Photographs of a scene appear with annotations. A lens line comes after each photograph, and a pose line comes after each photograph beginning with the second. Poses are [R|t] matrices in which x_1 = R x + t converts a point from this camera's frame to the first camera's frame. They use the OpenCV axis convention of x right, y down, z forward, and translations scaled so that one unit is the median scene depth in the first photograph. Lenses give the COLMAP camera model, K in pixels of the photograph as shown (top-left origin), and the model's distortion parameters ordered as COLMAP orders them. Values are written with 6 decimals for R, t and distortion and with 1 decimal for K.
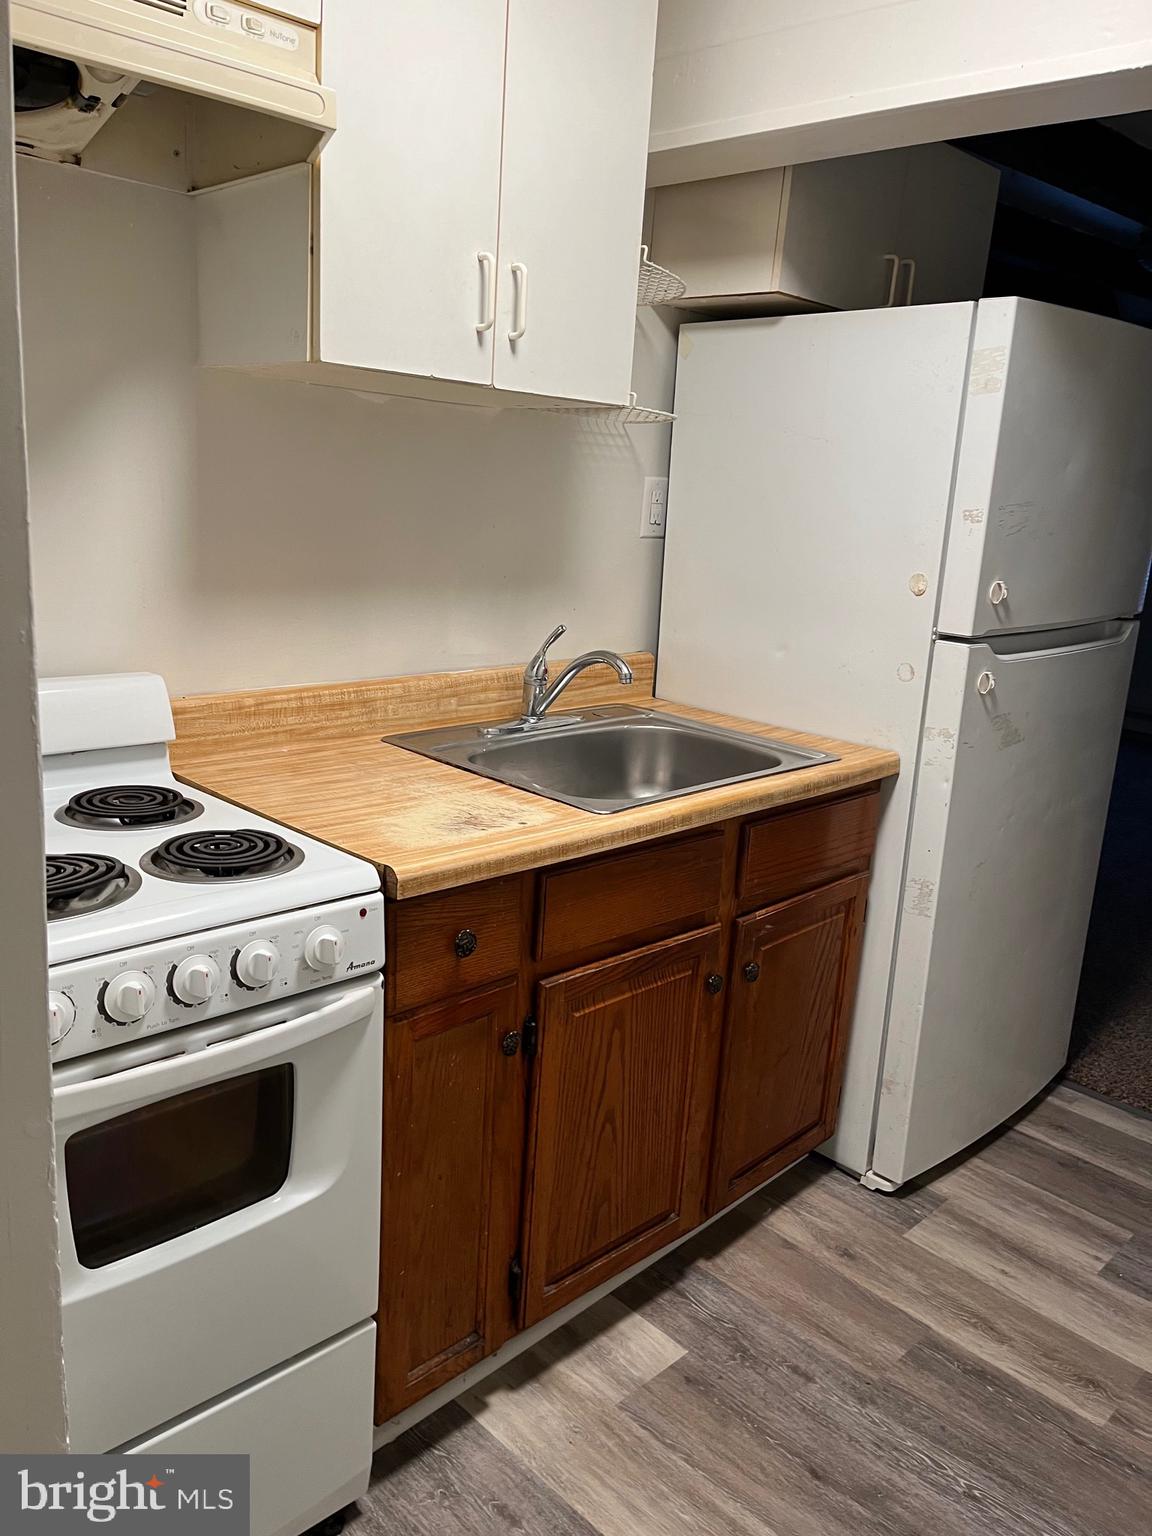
lens RADIAL K [[1176.7, 0, 552.8], [0, 1176.7, 799.5], [0, 0, 1]] dist [0.055781, -0.097048]
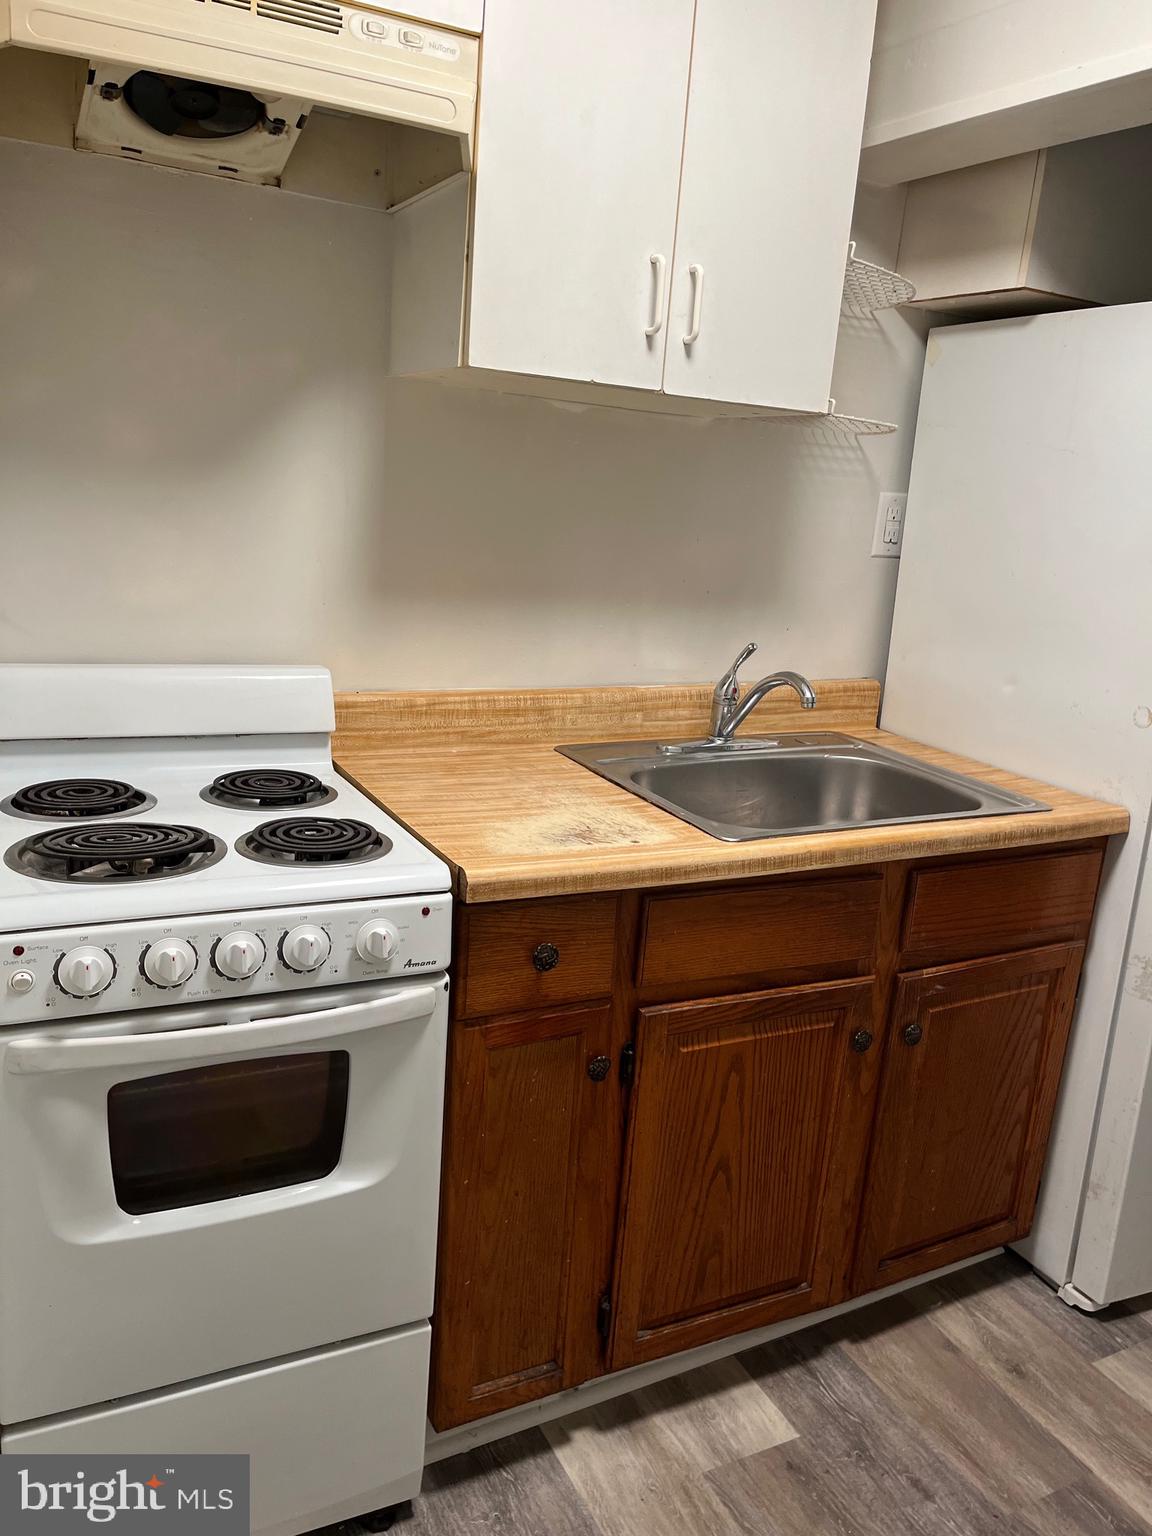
lens RADIAL K [[1176.7, 0, 569.9], [0, 1176.7, 801.6], [0, 0, 1]] dist [0.055781, -0.097048]
pose [[0.954492, 0.088036, -0.284946, 0.171702], [-0.093474, 0.995606, -0.005514, -0.001828], [0.283208, 0.031898, 0.958528, 0.055751]]
